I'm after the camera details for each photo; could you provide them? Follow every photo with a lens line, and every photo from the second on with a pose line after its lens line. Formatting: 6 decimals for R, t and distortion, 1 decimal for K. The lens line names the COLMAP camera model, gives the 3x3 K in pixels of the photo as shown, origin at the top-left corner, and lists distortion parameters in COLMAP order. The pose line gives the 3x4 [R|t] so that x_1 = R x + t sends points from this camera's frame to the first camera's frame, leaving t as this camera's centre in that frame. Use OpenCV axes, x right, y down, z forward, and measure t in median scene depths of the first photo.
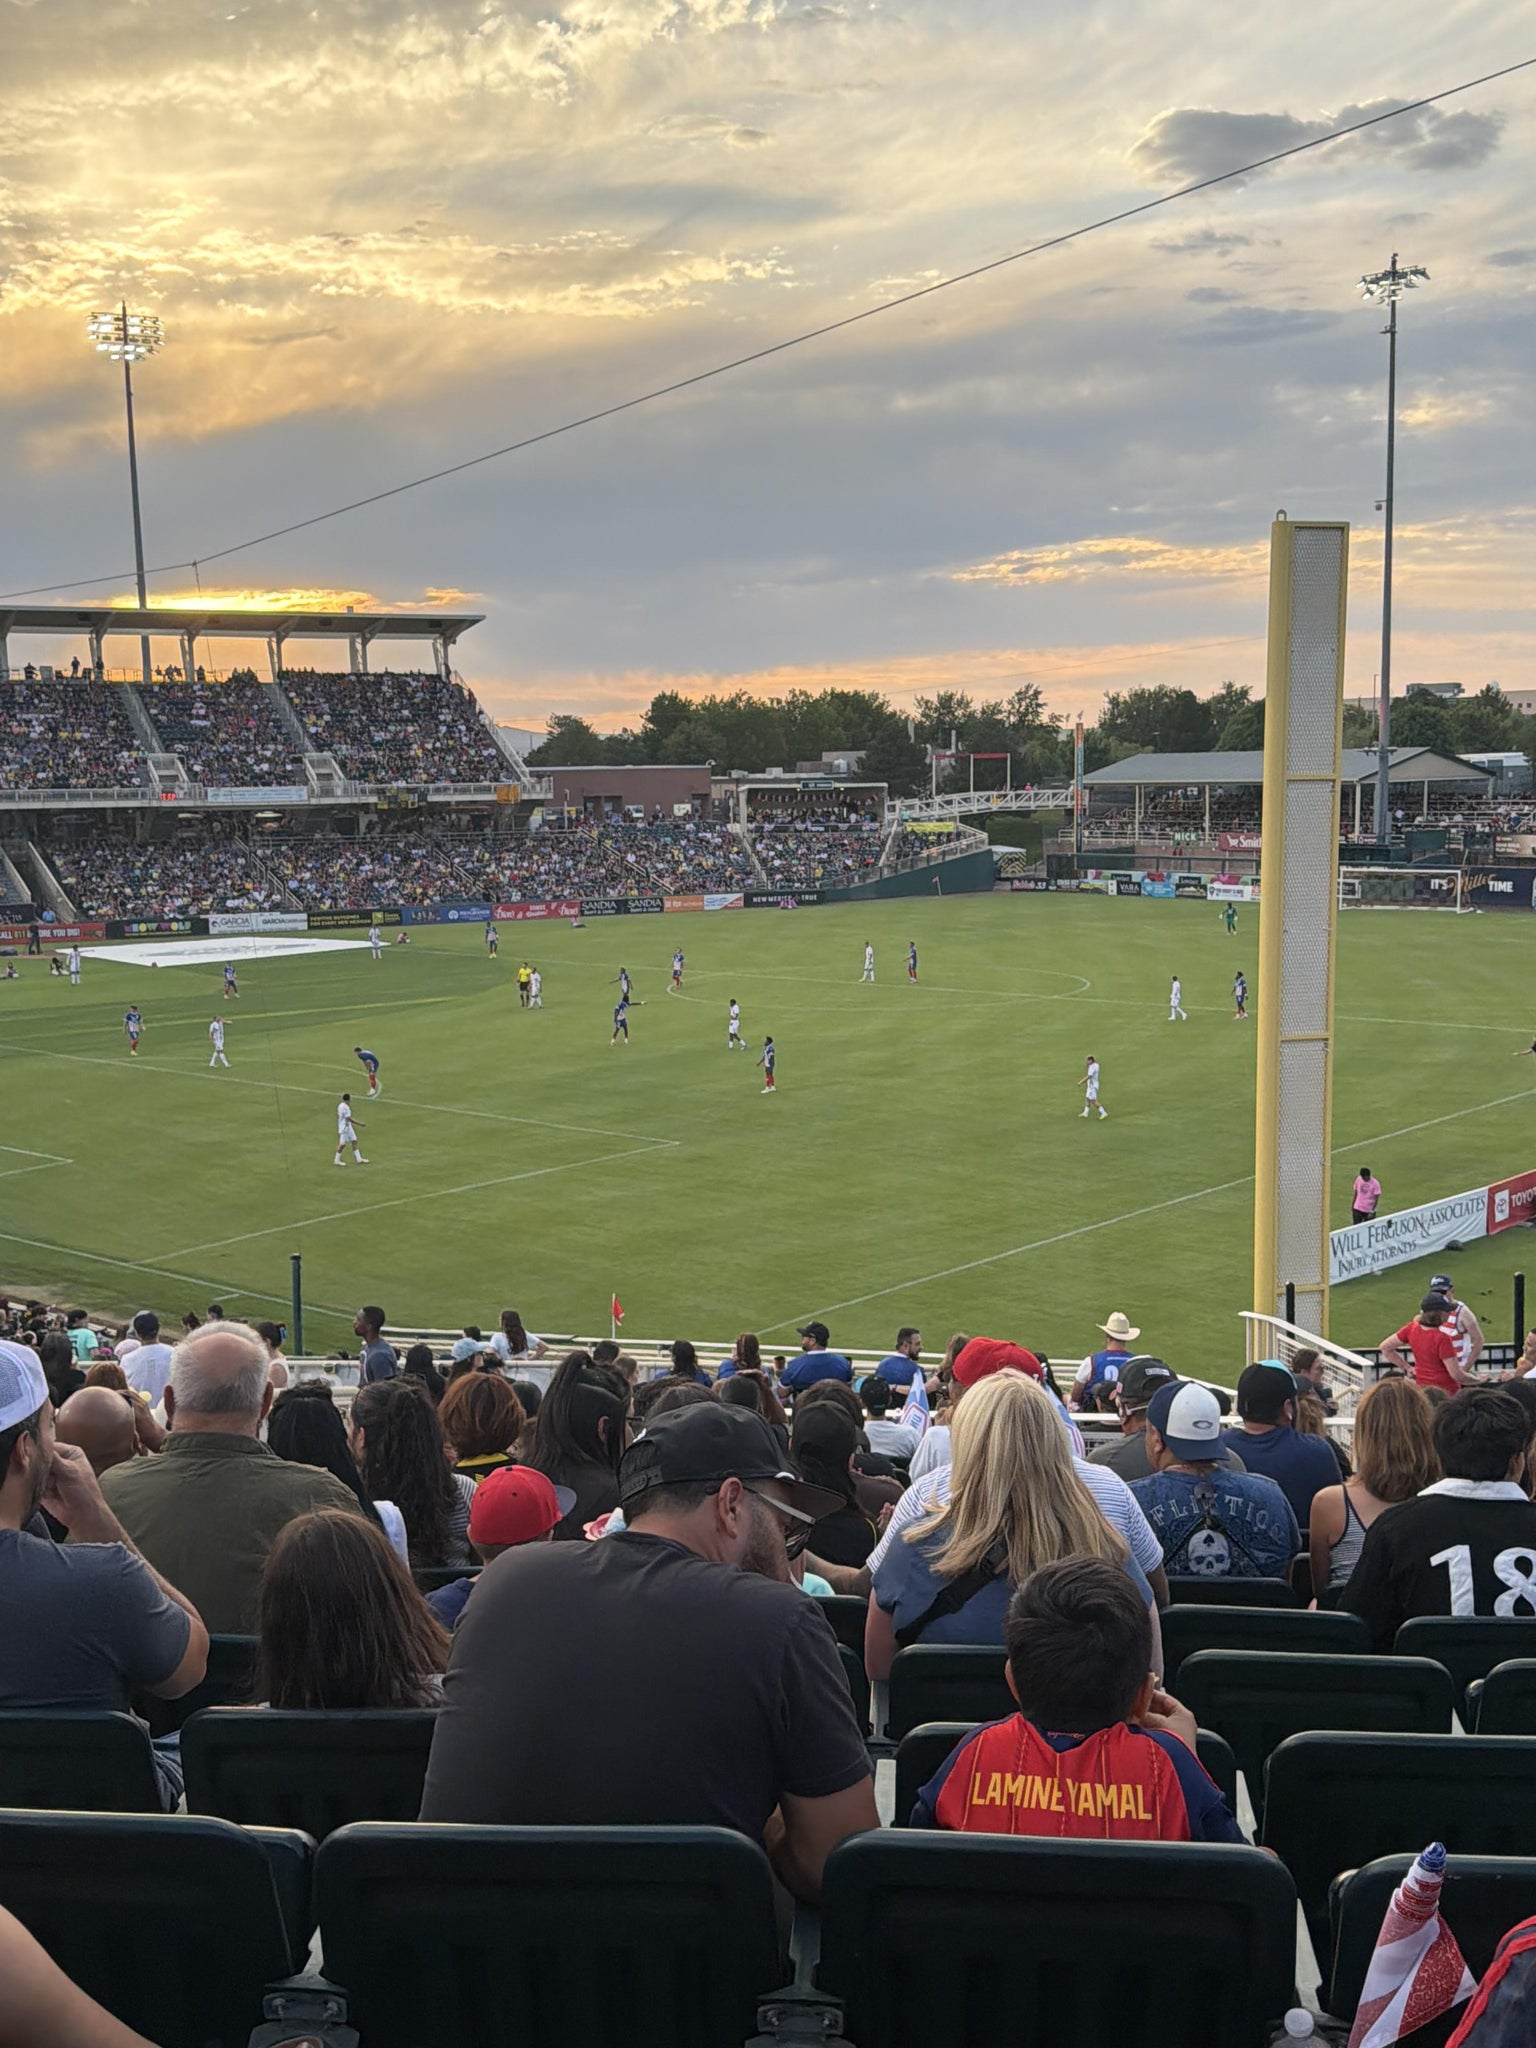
lens RADIAL K [[2185.4, 0, 768.0], [0, 2185.4, 1024.0], [0, 0, 1]] dist [0.101219, 0.001596]
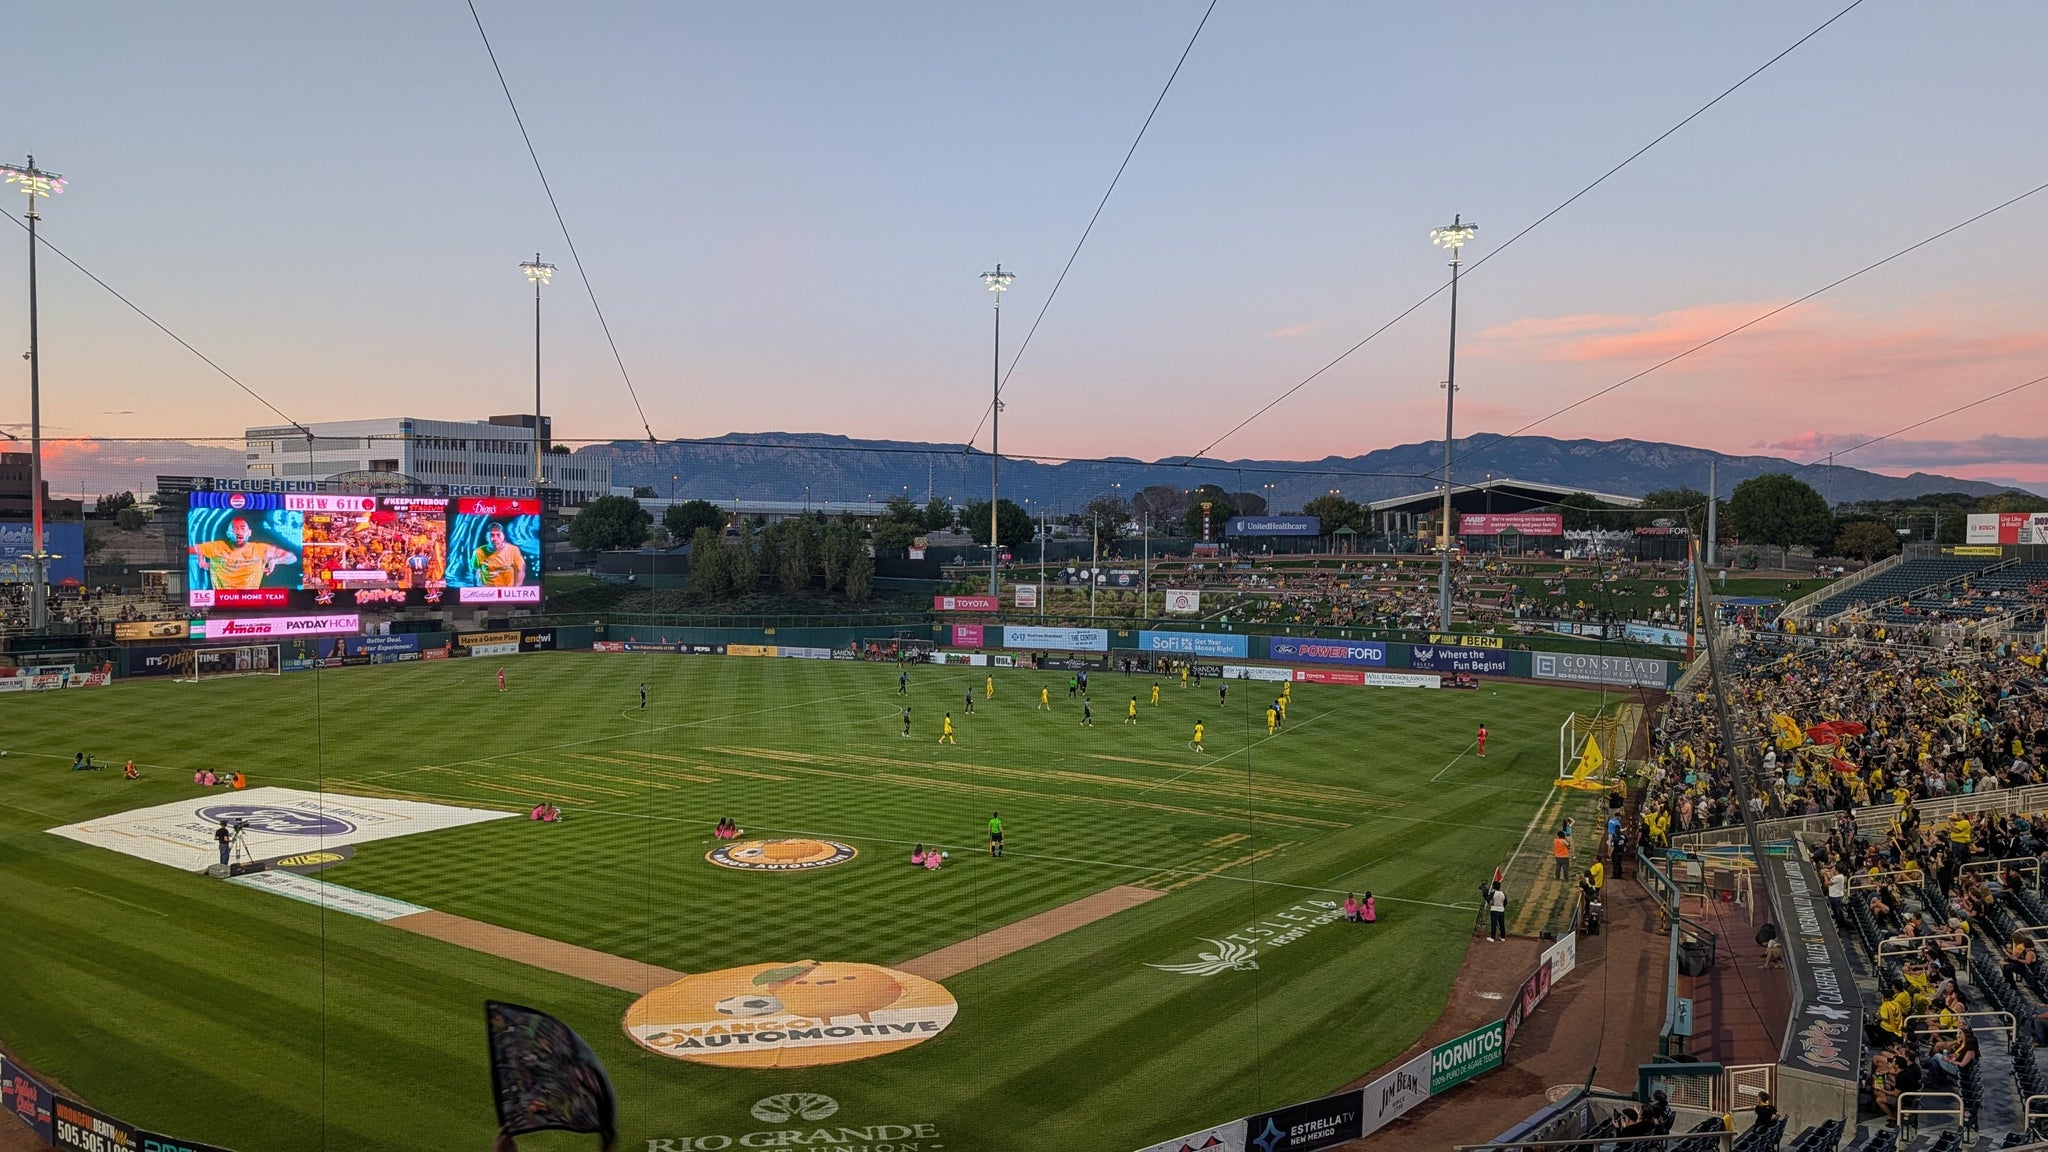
lens RADIAL K [[1478.3, 0, 1004.2], [0, 1478.3, 586.4], [0, 0, 1]] dist [0.019296, -0.005818]
pose [[-0.295711, -0.011816, 0.955204, -0.581986], [0.112481, 0.992537, 0.047100, -0.079142], [-0.948632, 0.121371, -0.292175, 0.671005]]
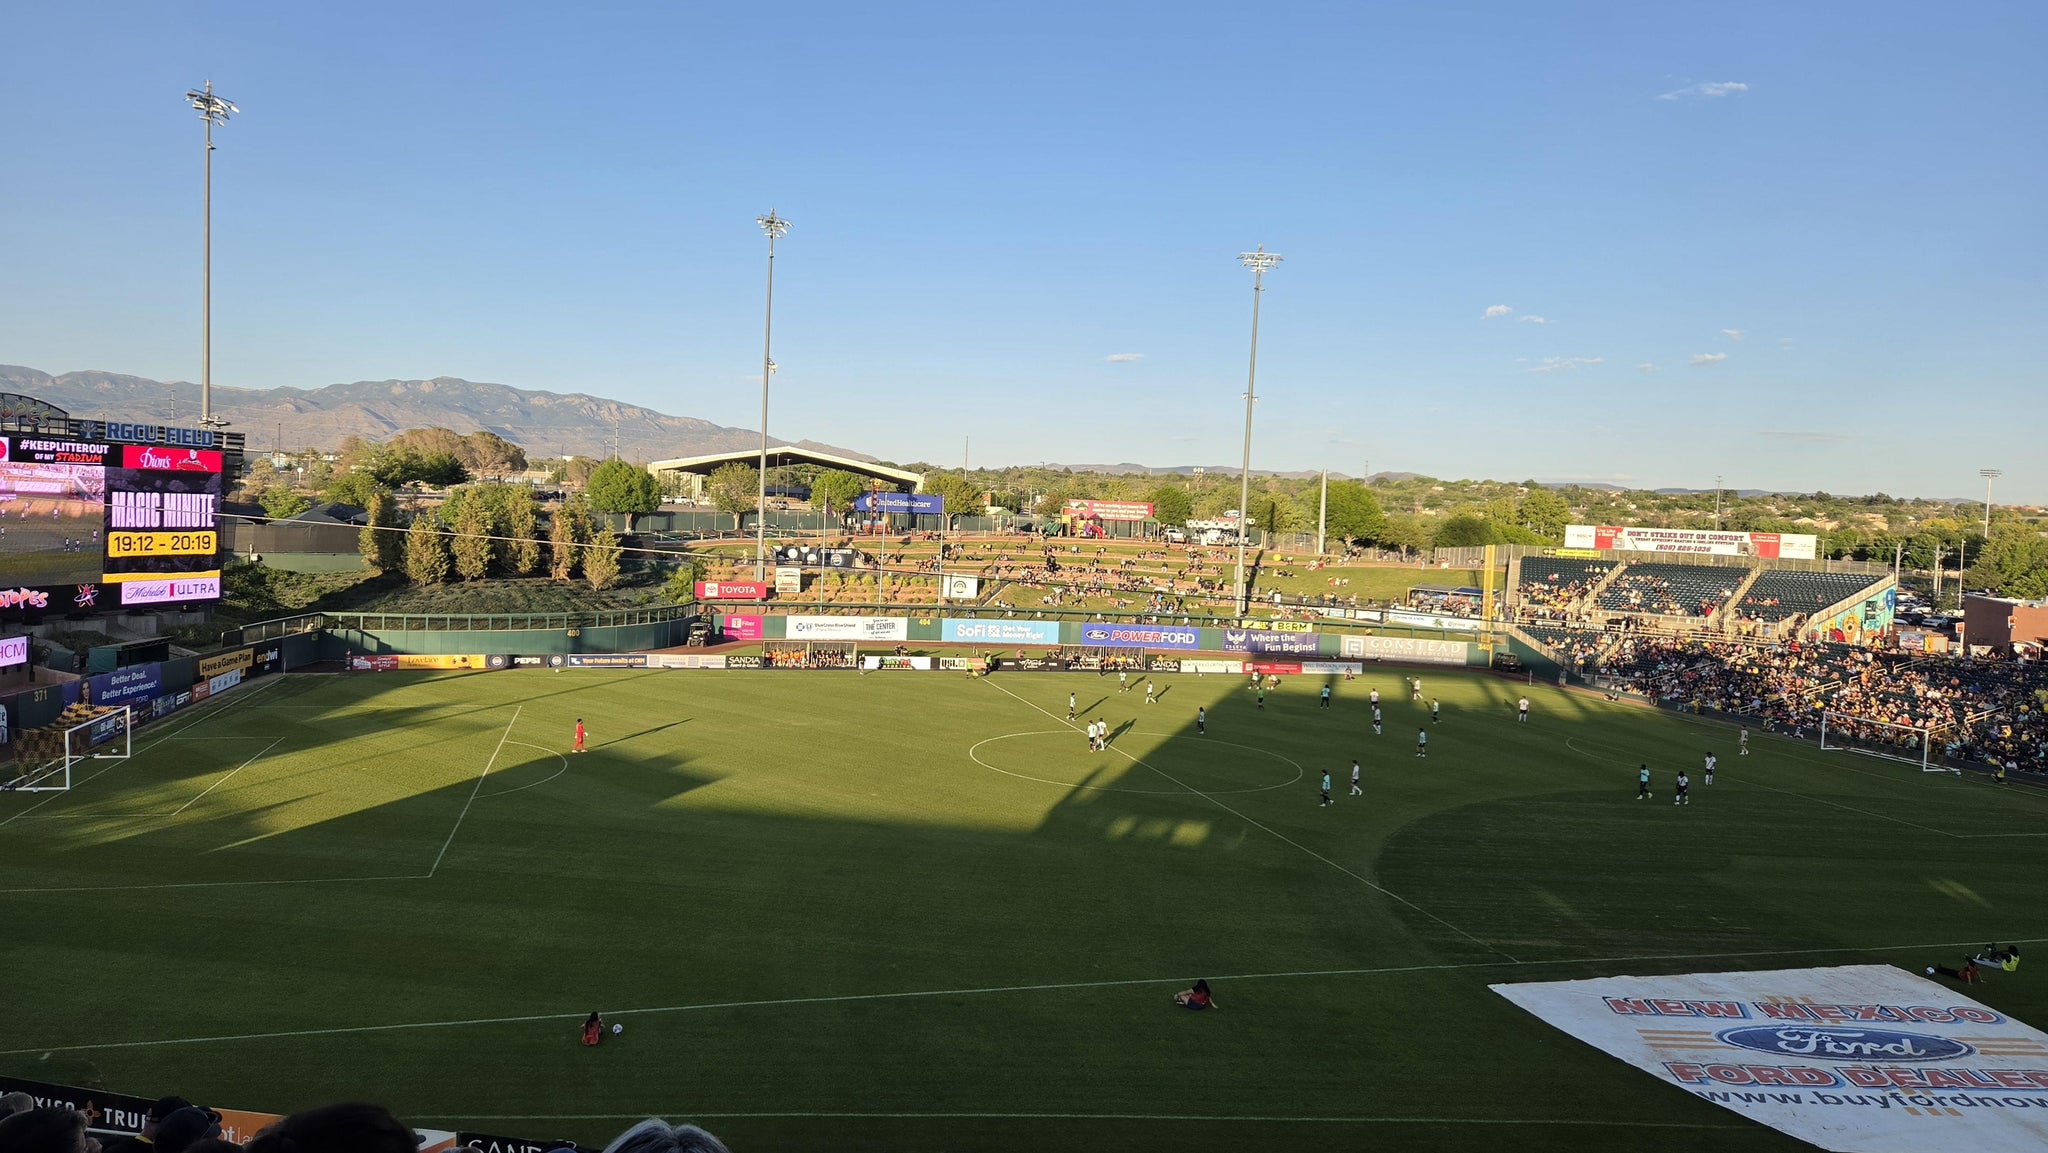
lens RADIAL K [[1364.1, 0, 1002.0], [0, 1364.1, 576.6], [0, 0, 1]] dist [0.088659, -0.073817]
pose [[-0.835925, -0.043528, 0.547116, -0.191599], [0.040133, 0.989334, 0.140029, -0.141007], [-0.547375, 0.139010, -0.825262, 0.999163]]
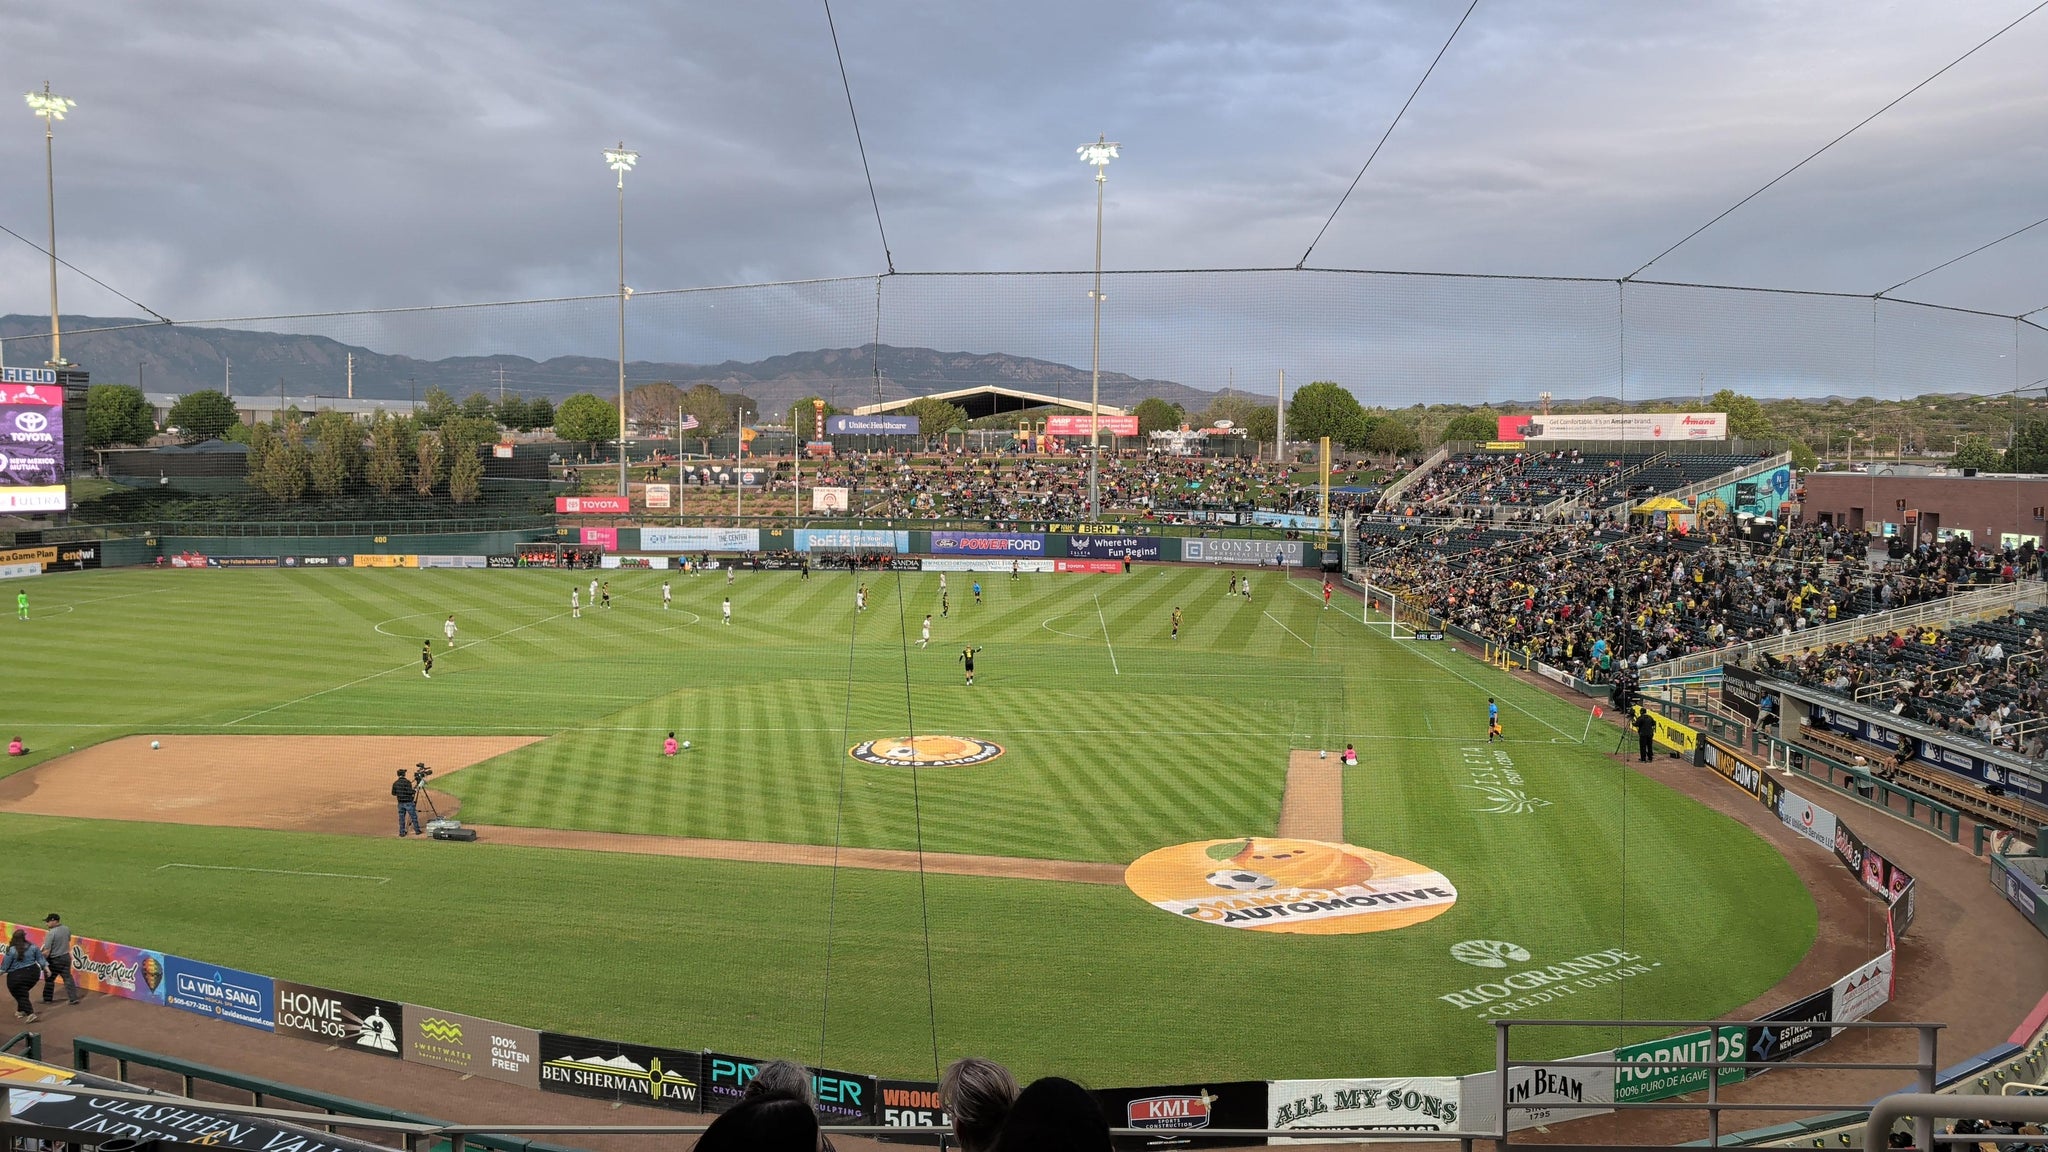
lens RADIAL K [[1461.3, 0, 1028.8], [0, 1461.3, 541.0], [0, 0, 1]] dist [0.028127, -0.005719]
pose [[-0.657008, -0.032423, 0.753186, -0.501134], [0.096068, 0.987329, 0.126303, -0.092066], [-0.747737, 0.155340, -0.645569, 0.806491]]
